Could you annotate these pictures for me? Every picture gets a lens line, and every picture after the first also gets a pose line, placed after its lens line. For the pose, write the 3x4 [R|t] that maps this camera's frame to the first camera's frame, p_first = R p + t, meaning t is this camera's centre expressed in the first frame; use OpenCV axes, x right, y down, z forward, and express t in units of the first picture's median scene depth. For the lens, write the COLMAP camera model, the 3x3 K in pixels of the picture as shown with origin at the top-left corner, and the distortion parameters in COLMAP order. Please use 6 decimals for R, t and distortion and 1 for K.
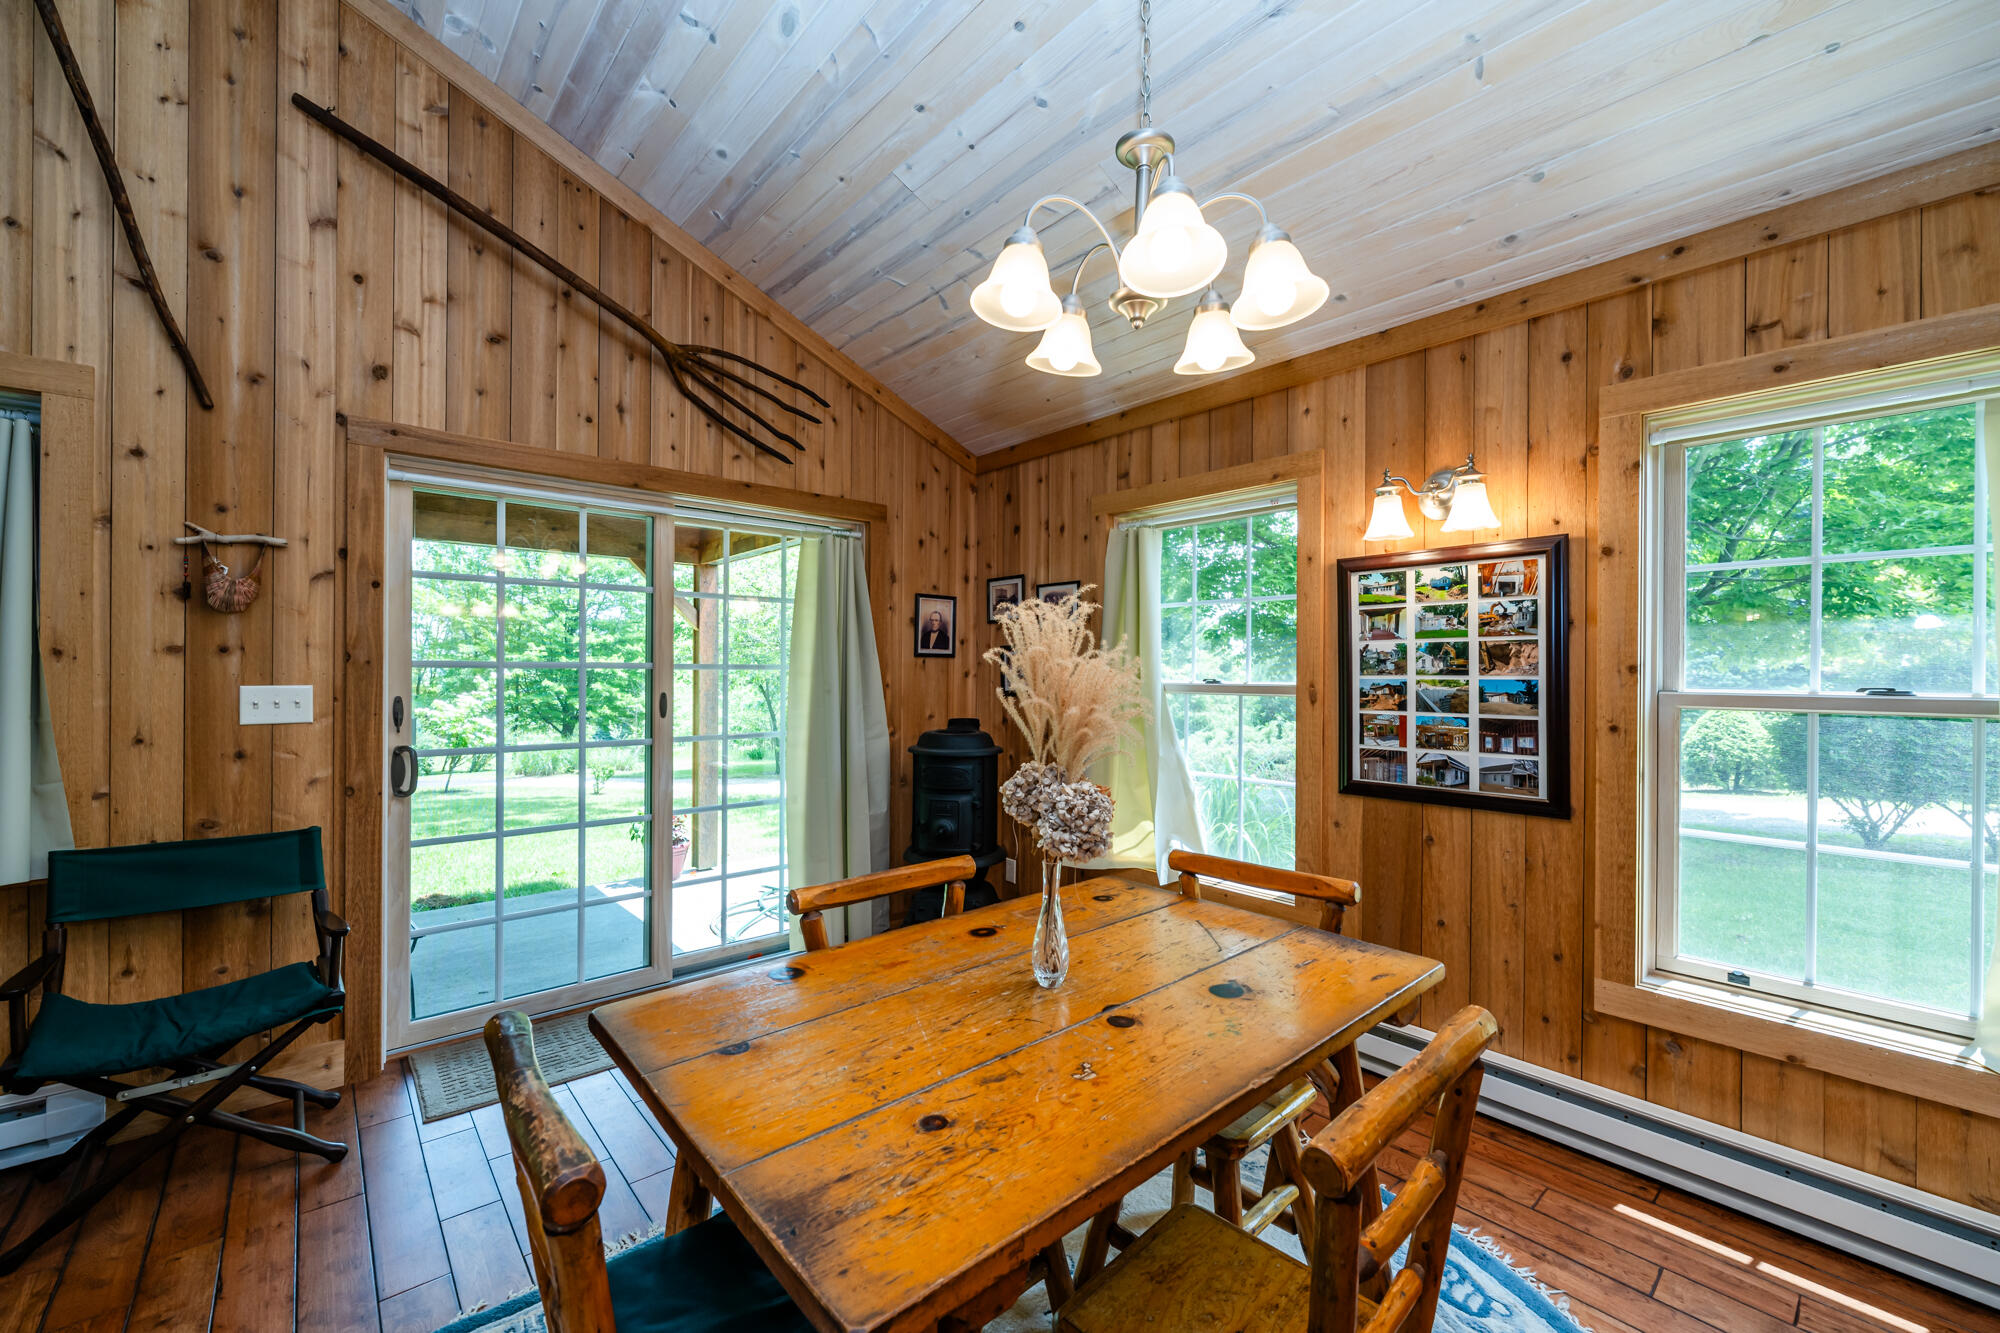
lens RADIAL K [[800.8, 0, 999.9], [0, 800.8, 667.7], [0, 0, 1]] dist [0.004301, 0.000141]
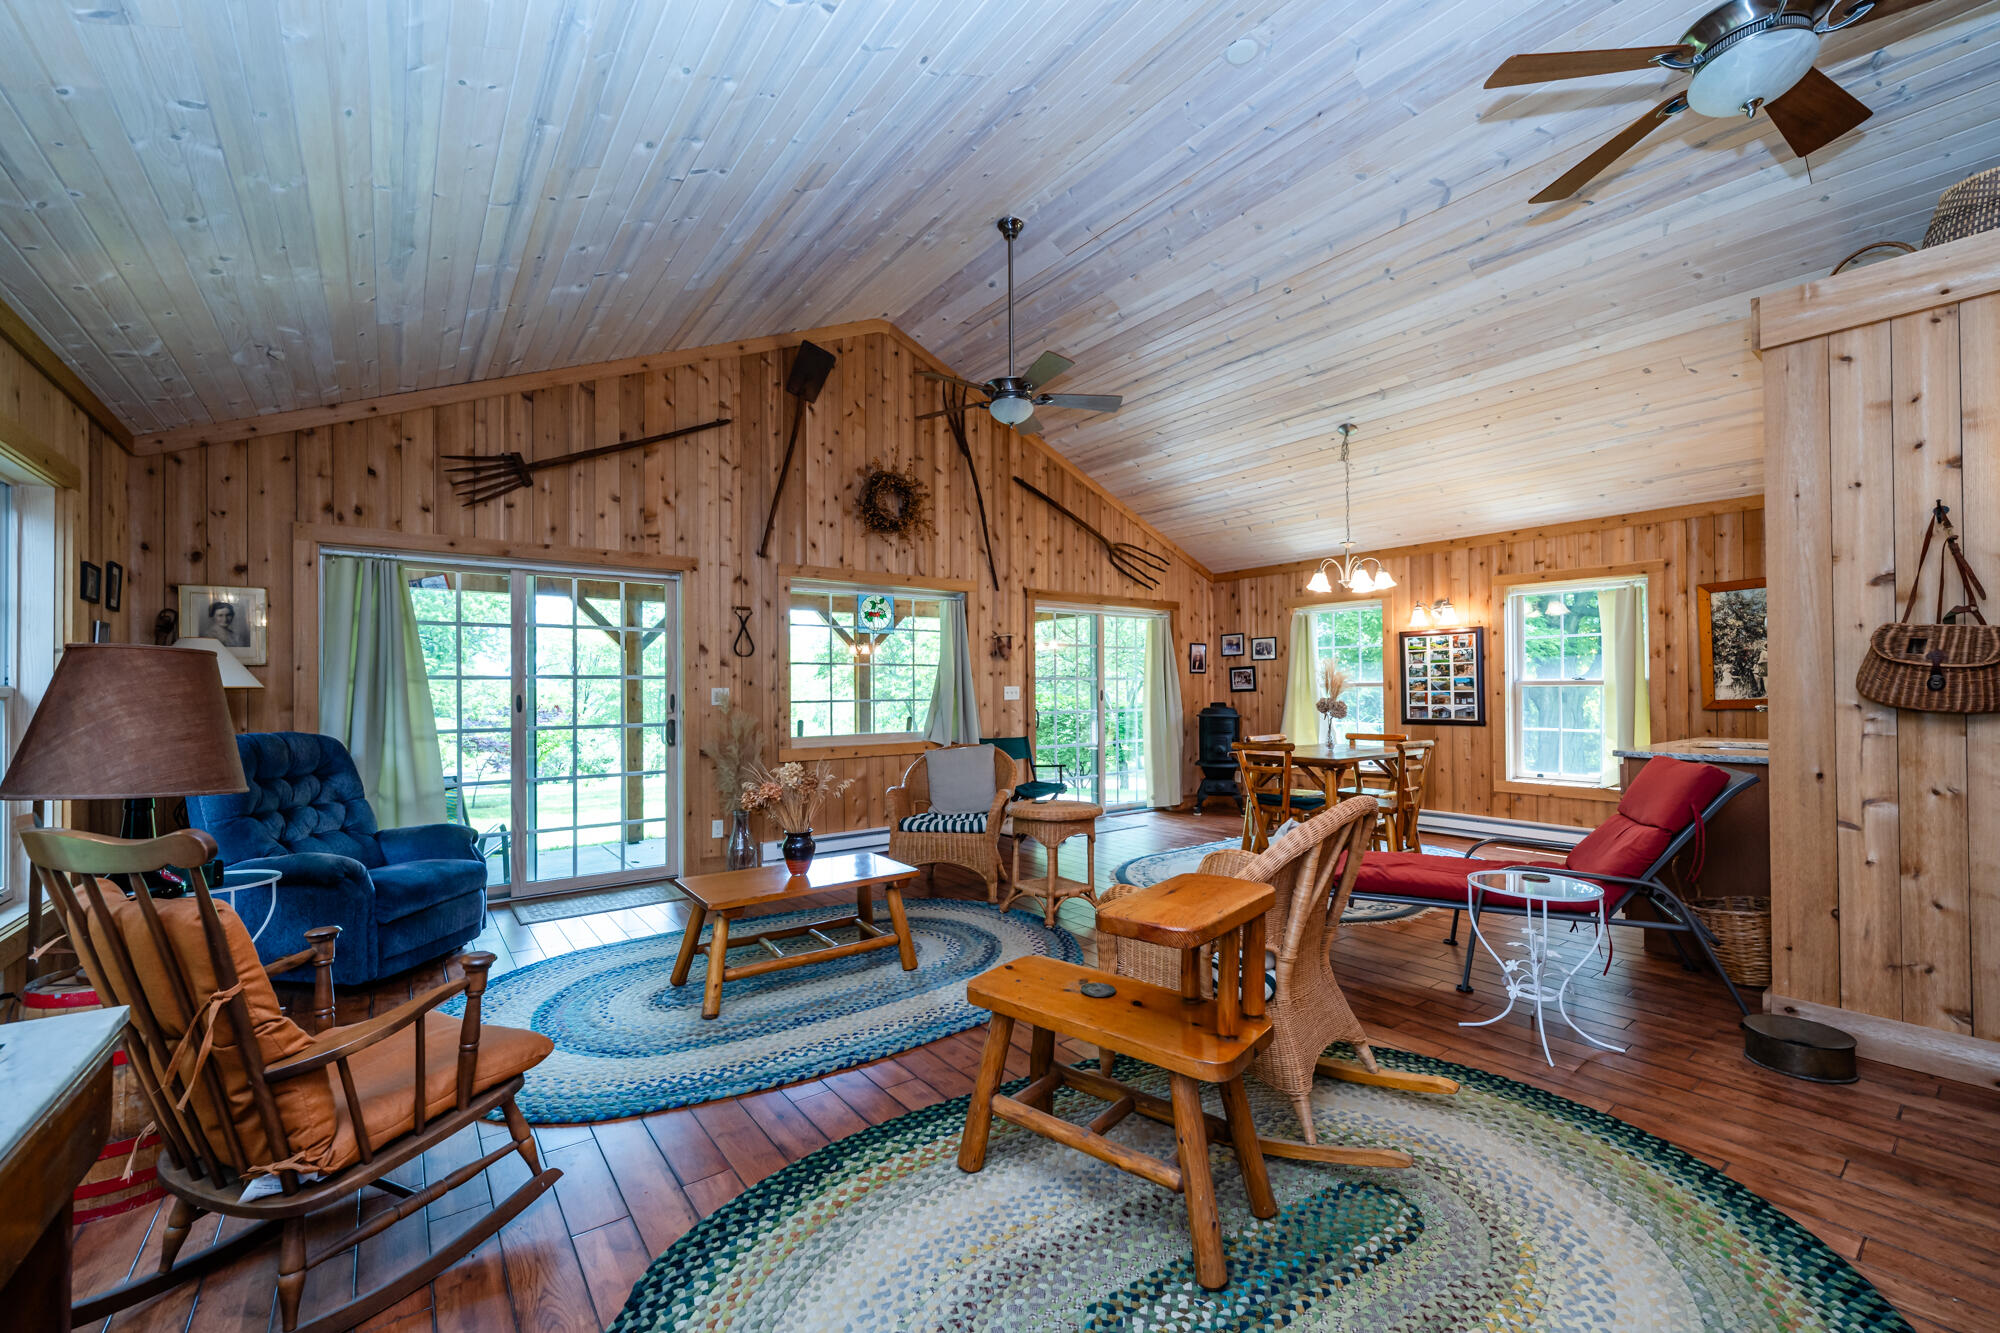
lens RADIAL K [[800.8, 0, 998.7], [0, 800.8, 675.5], [0, 0, 1]] dist [0.004301, 0.000141]
pose [[0.998078, -0.014868, -0.060152, -0.753352], [0.014250, 0.999841, -0.010692, 0.012846], [0.060302, 0.009814, 0.998132, -1.745683]]
